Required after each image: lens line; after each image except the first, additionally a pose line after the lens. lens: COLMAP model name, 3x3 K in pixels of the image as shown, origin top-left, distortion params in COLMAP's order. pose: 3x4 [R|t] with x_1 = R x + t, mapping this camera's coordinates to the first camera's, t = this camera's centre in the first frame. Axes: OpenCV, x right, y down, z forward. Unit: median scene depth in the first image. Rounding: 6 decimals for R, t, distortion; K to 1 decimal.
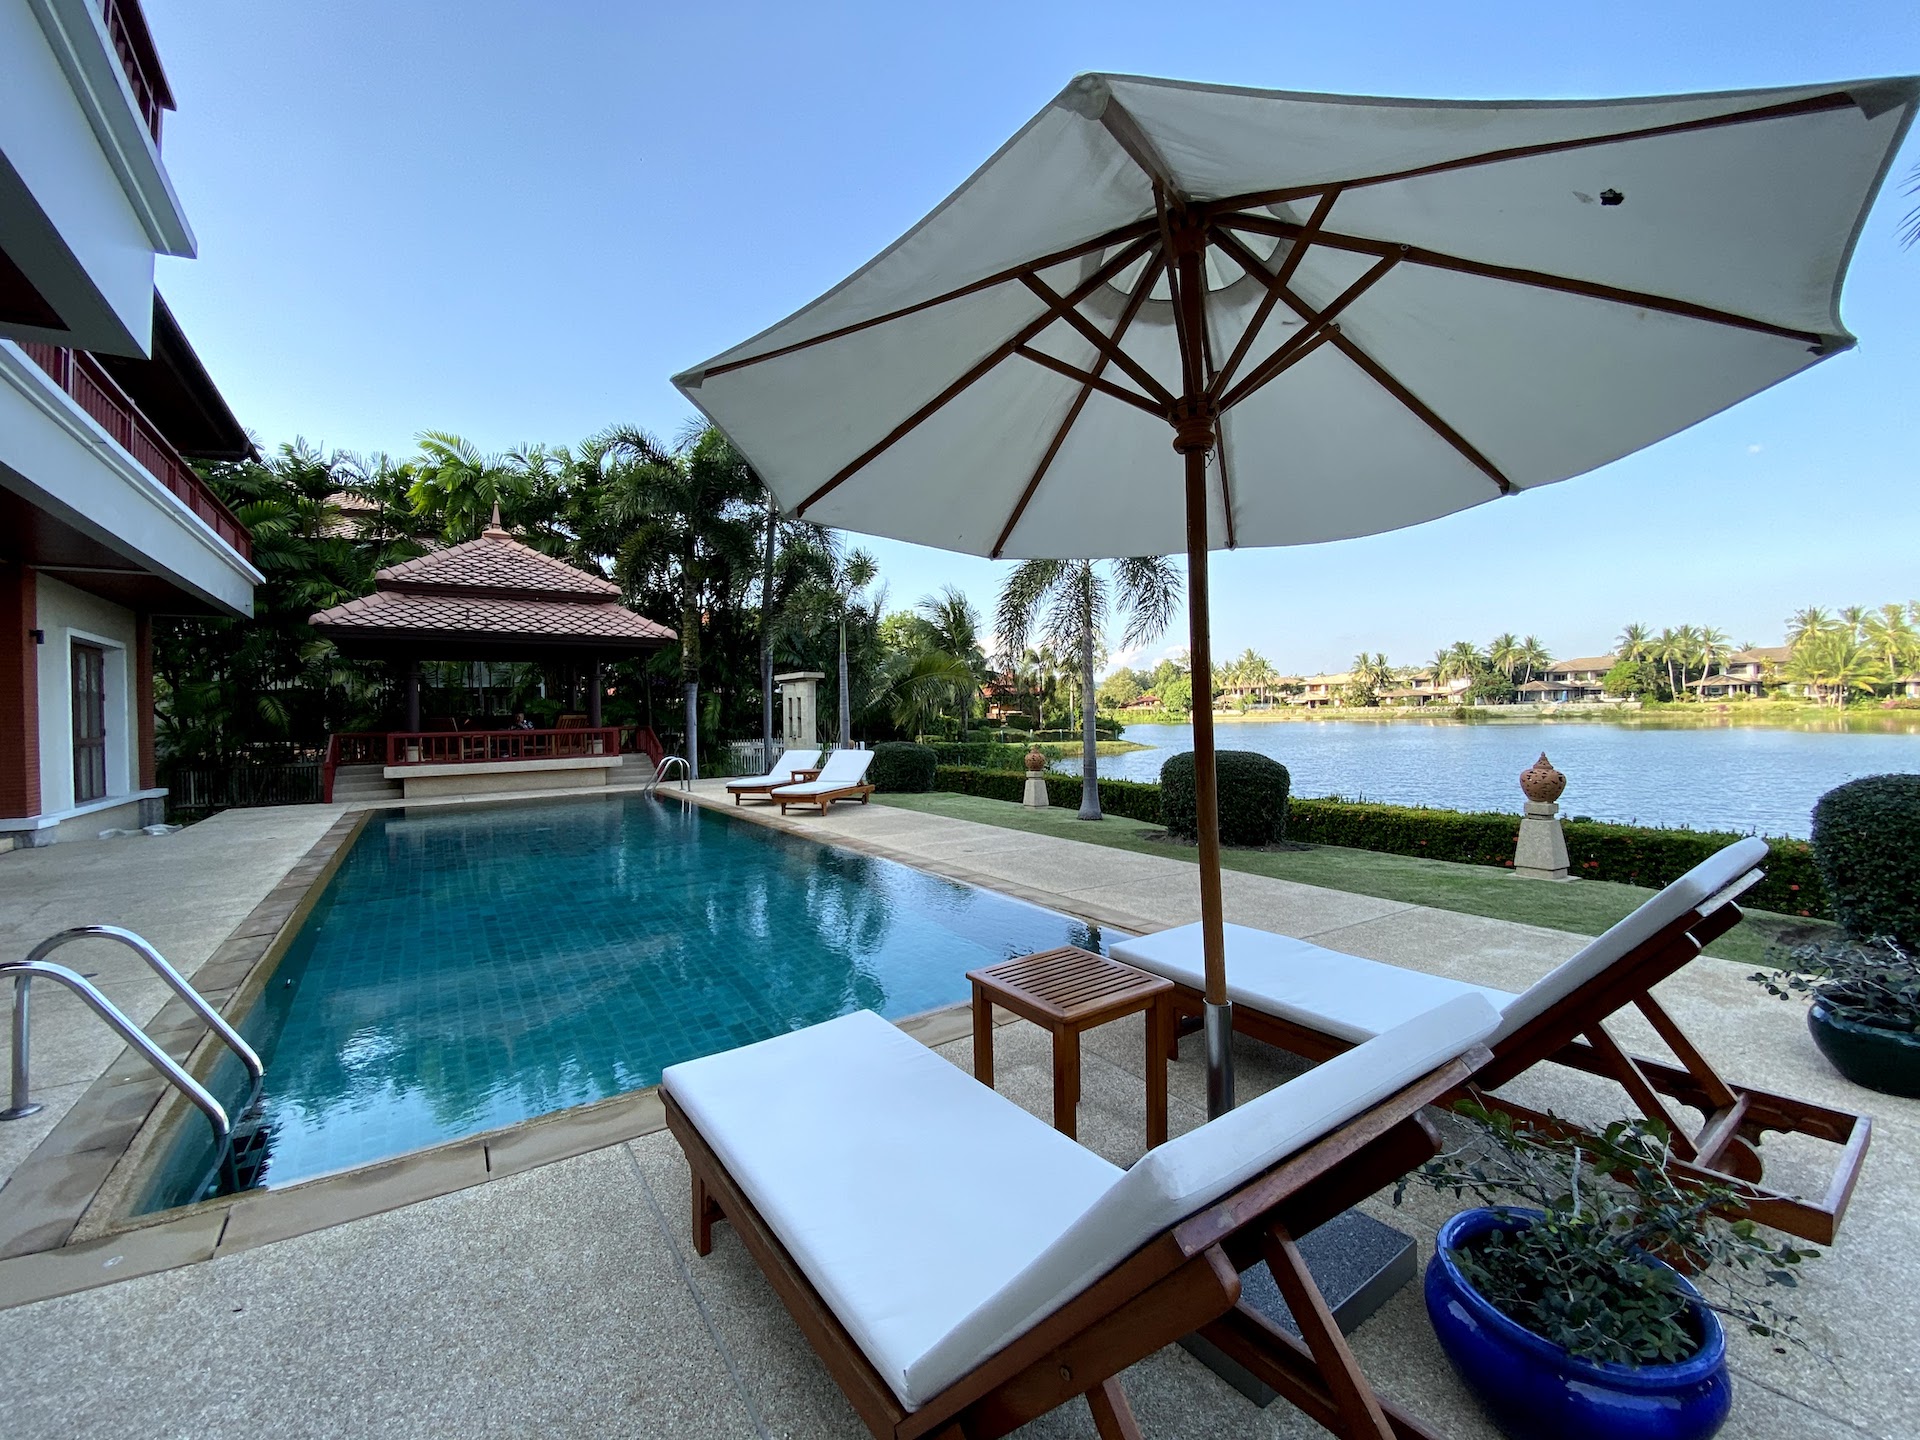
lens RADIAL K [[782.2, 0, 957.2], [0, 782.2, 714.2], [0, 0, 1]] dist [0.022591, -0.019935]
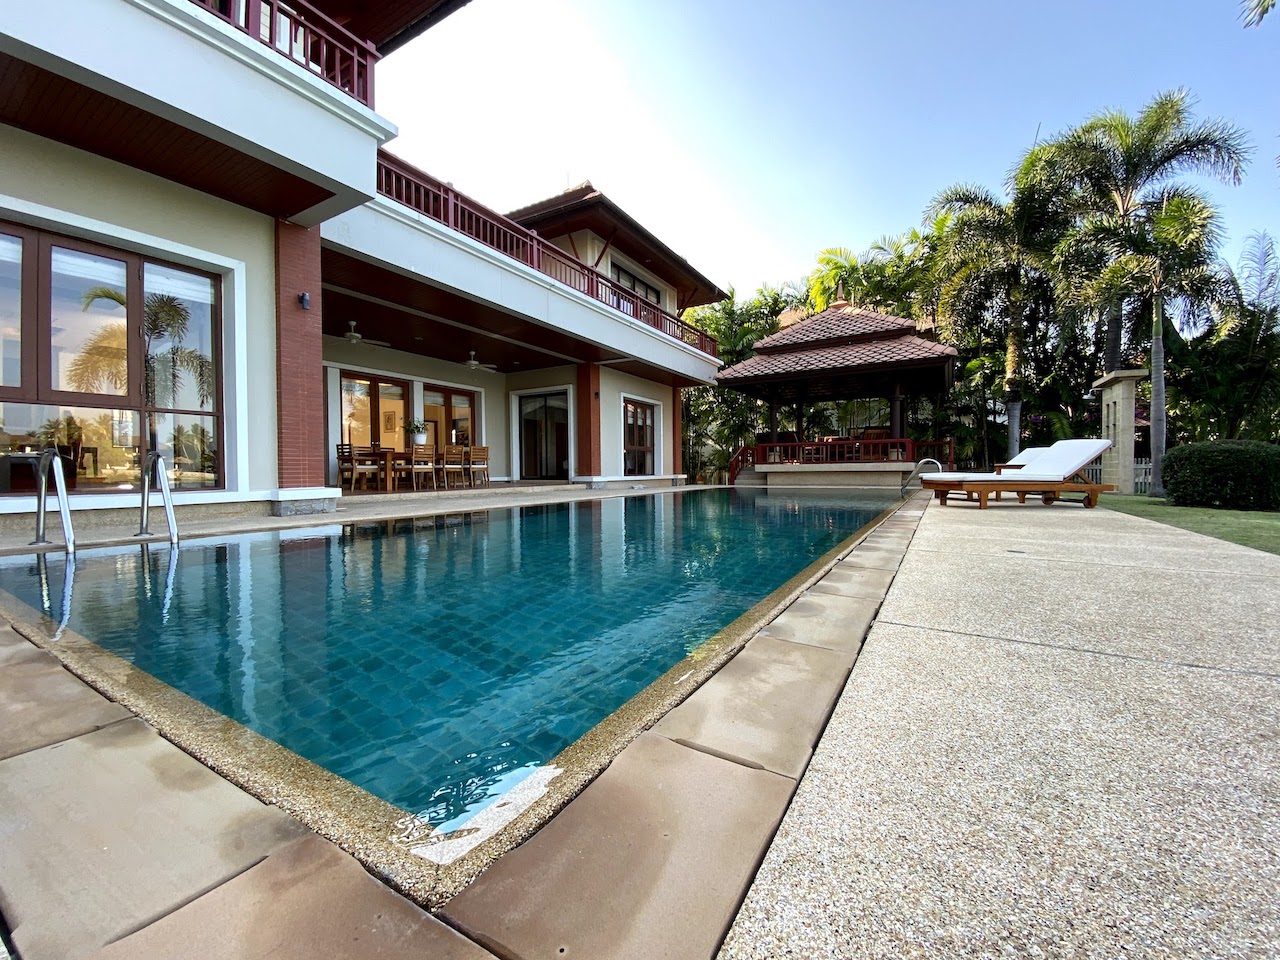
lens RADIAL K [[521.4, 0, 641.1], [0, 521.4, 483.3], [0, 0, 1]] dist [0.022591, -0.019935]
pose [[0.431835, 0.037214, -0.901184, 0.132089], [0.003515, 0.999071, 0.042941, 0.054607], [0.901946, -0.021711, 0.431303, 0.295789]]
